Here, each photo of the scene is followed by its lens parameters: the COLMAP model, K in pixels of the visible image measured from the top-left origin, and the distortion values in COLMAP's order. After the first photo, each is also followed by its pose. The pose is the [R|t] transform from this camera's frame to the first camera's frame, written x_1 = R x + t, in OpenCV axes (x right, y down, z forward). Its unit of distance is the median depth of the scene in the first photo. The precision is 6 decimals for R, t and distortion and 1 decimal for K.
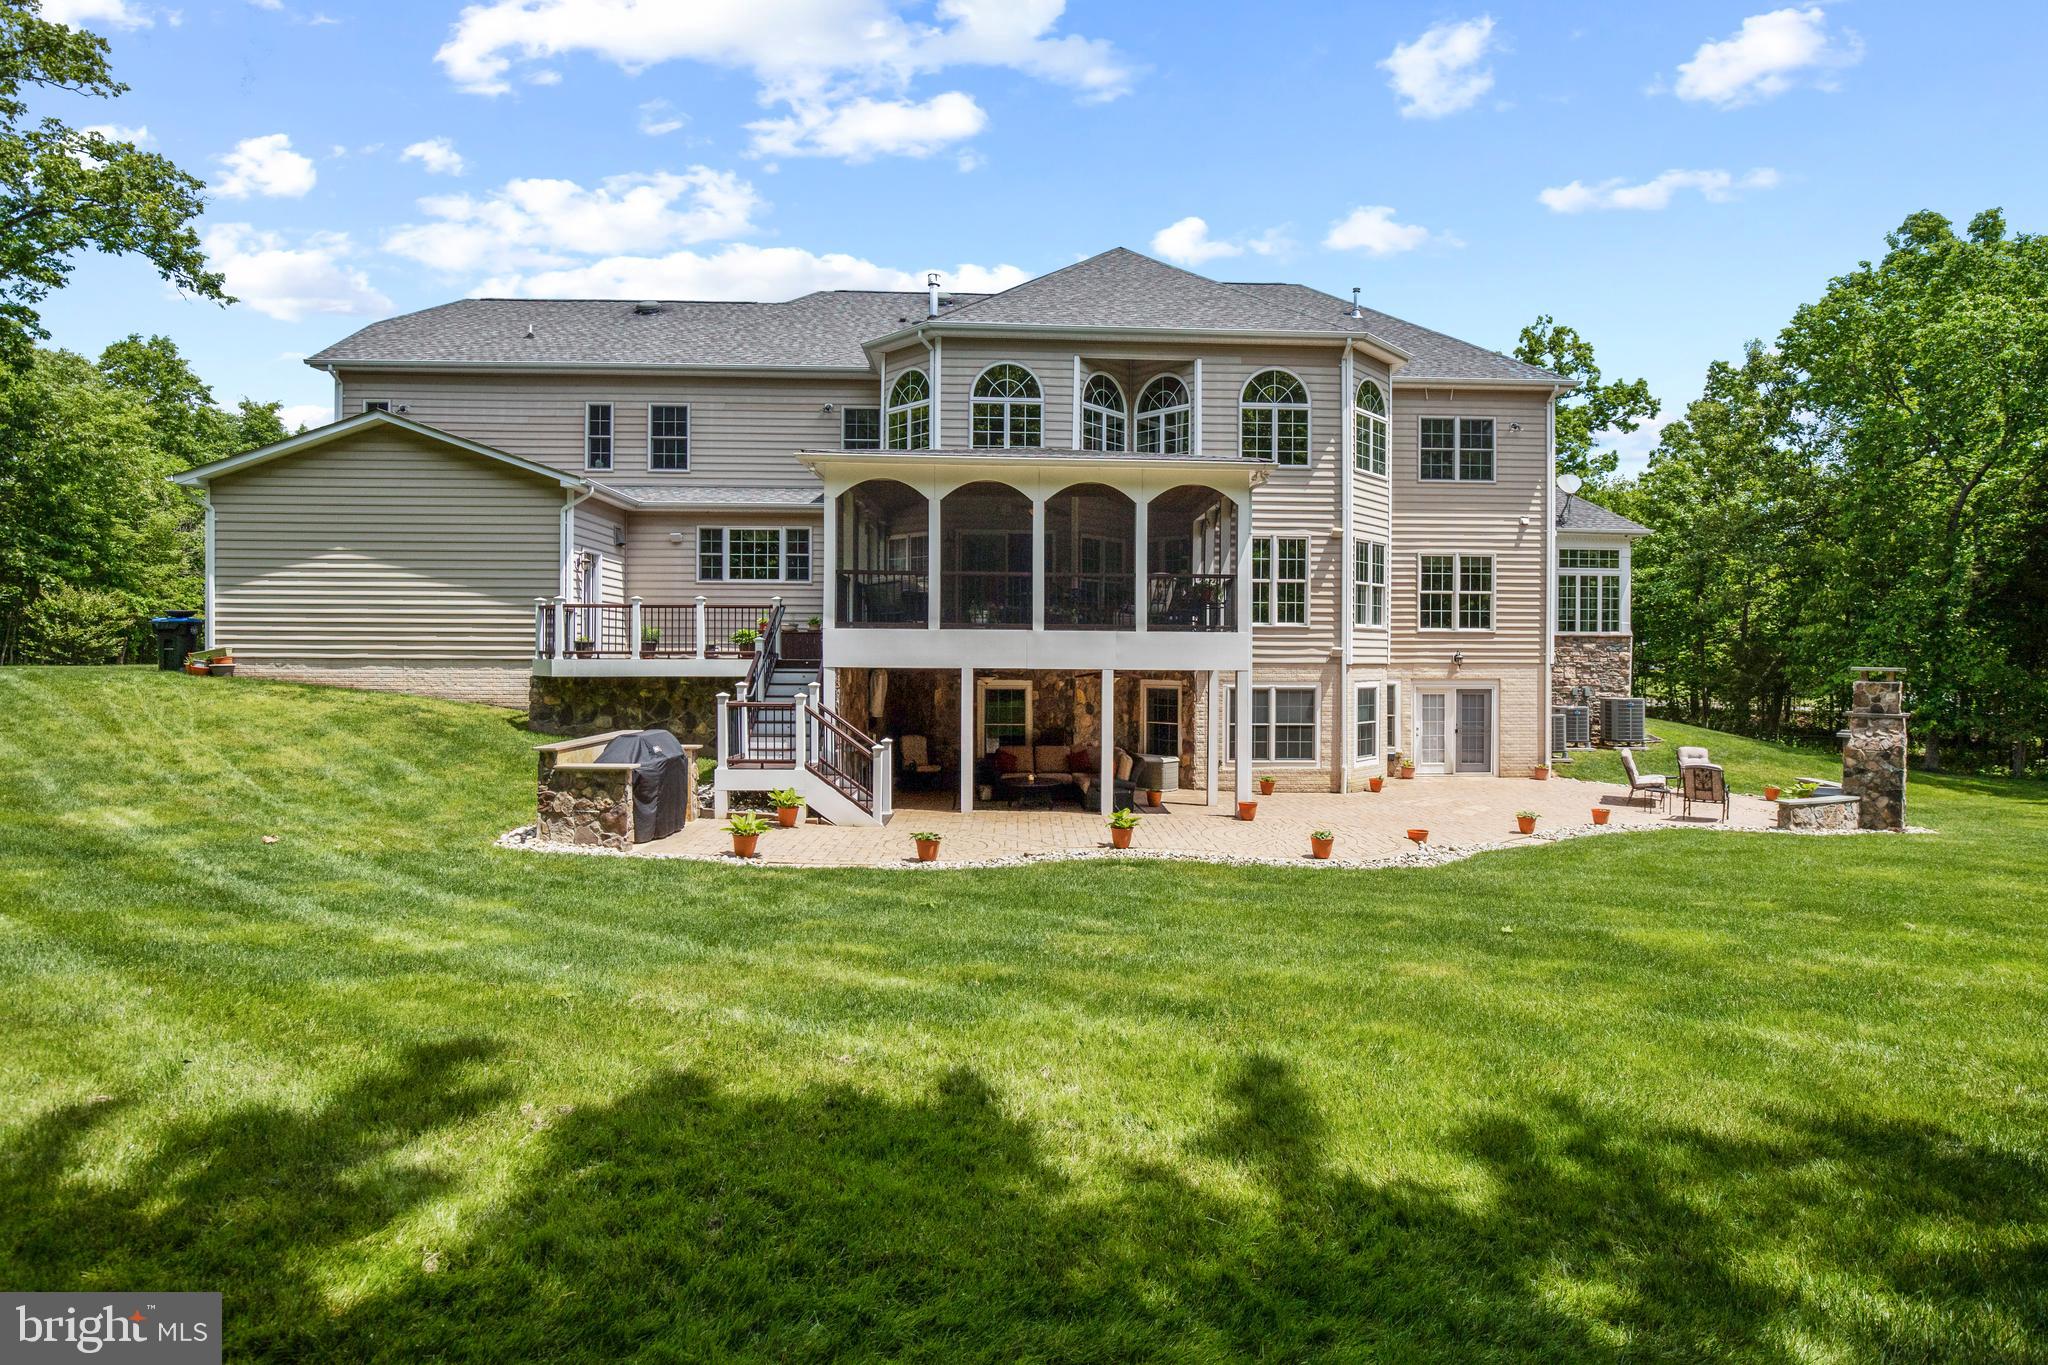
lens RADIAL K [[1068.7, 0, 1024.0], [0, 1068.7, 647.5], [0, 0, 1]] dist [-0.001845, -0.000104]
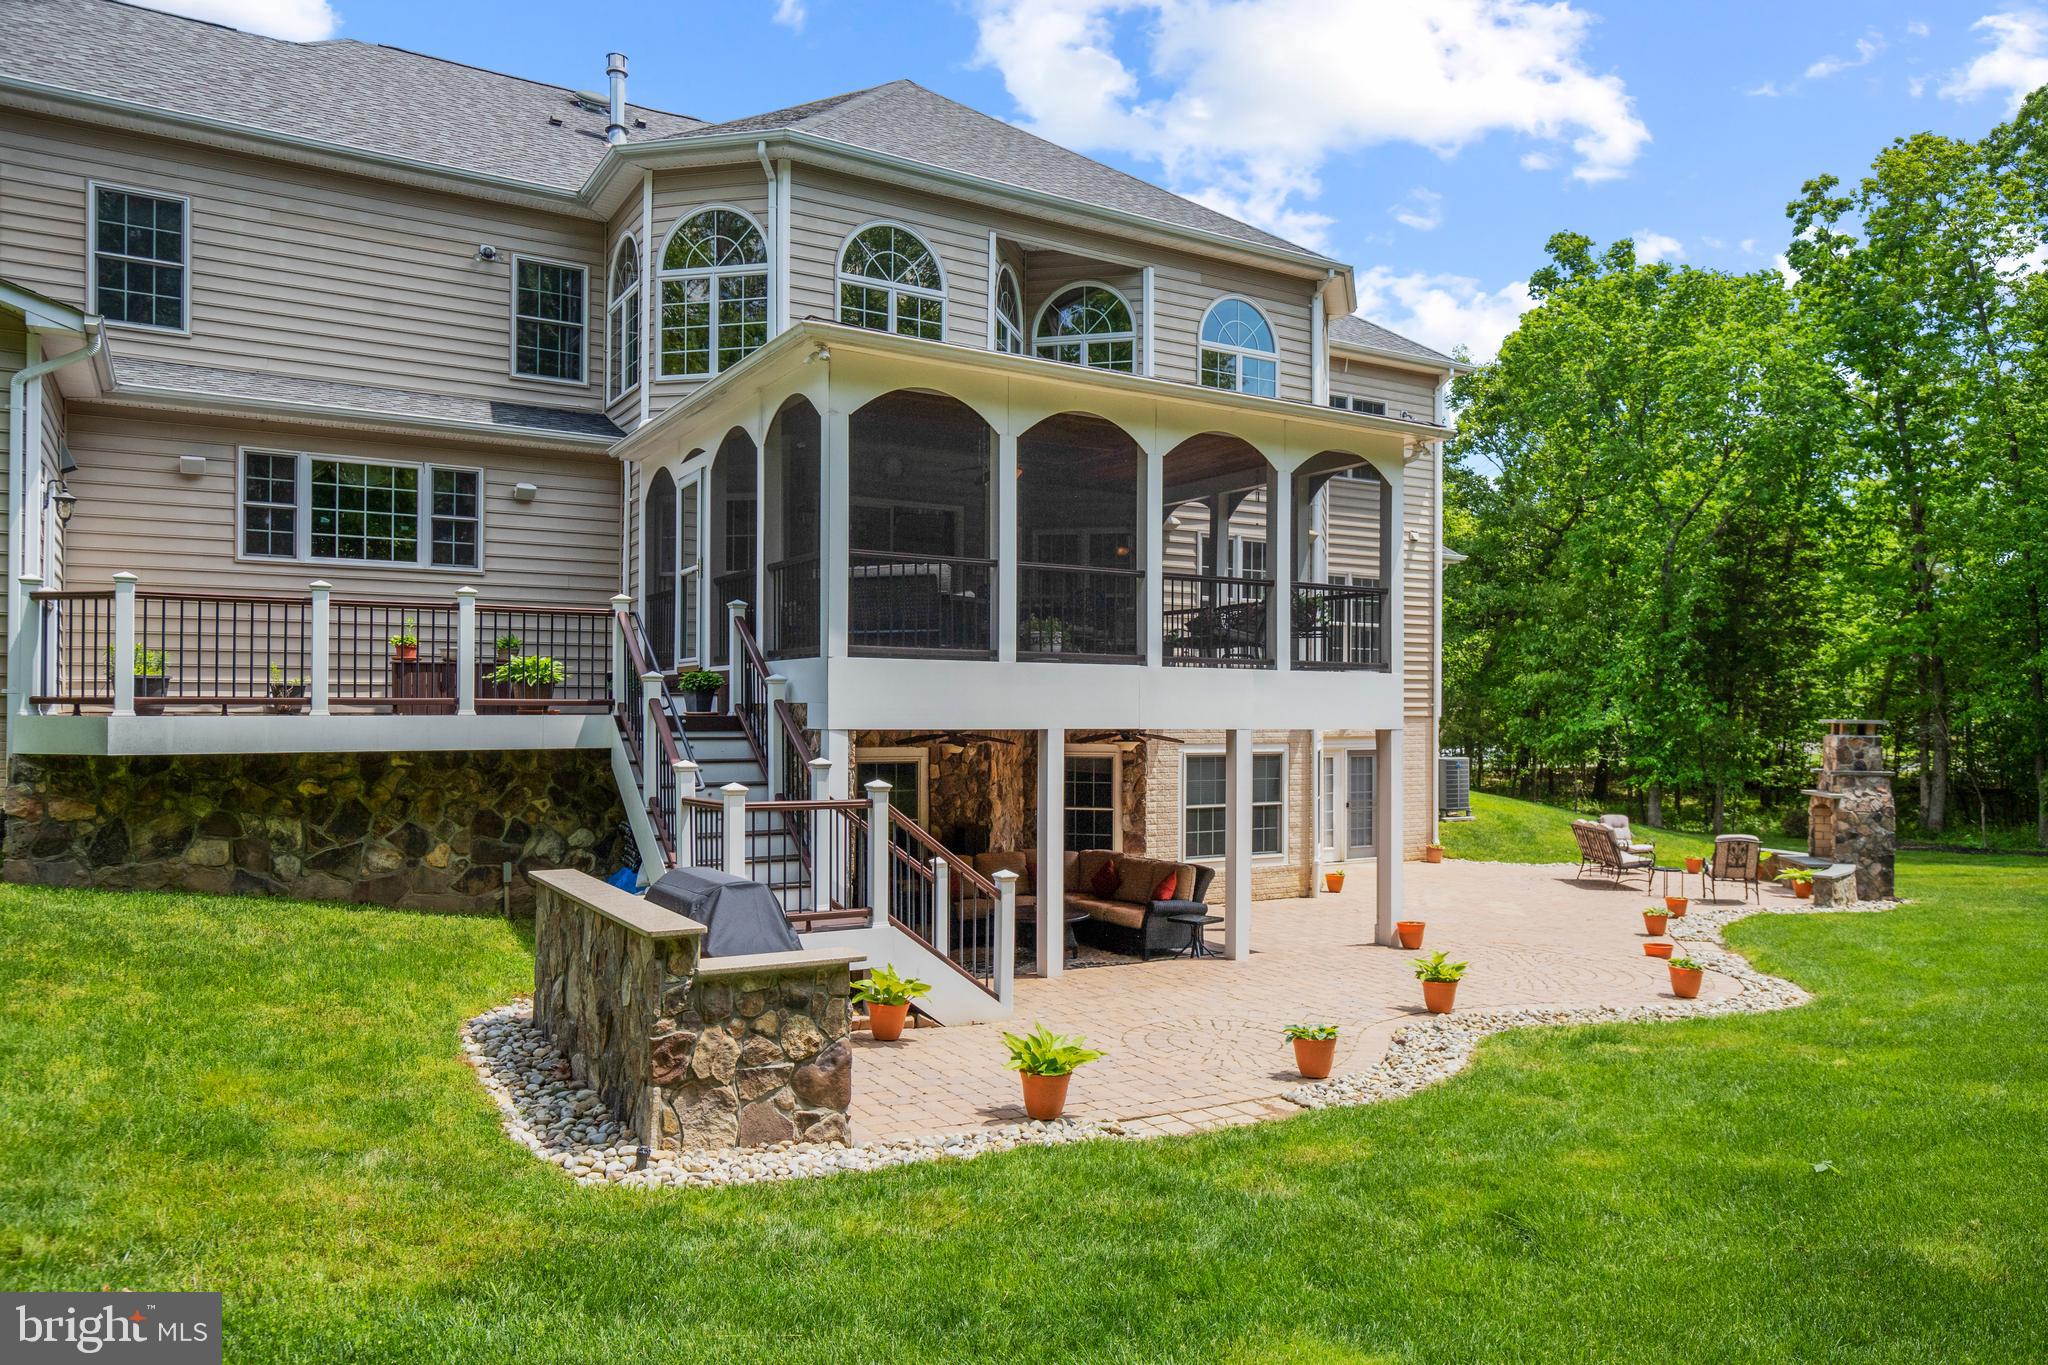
lens RADIAL K [[1435.1, 0, 1024.0], [0, 1435.1, 682.5], [0, 0, 1]] dist [0.017238, 0.002289]
pose [[0.861508, 0.008135, 0.507679, -0.363911], [-0.003818, 0.999947, -0.009544, 0.001240], [-0.507730, 0.006284, 0.861494, 0.260519]]
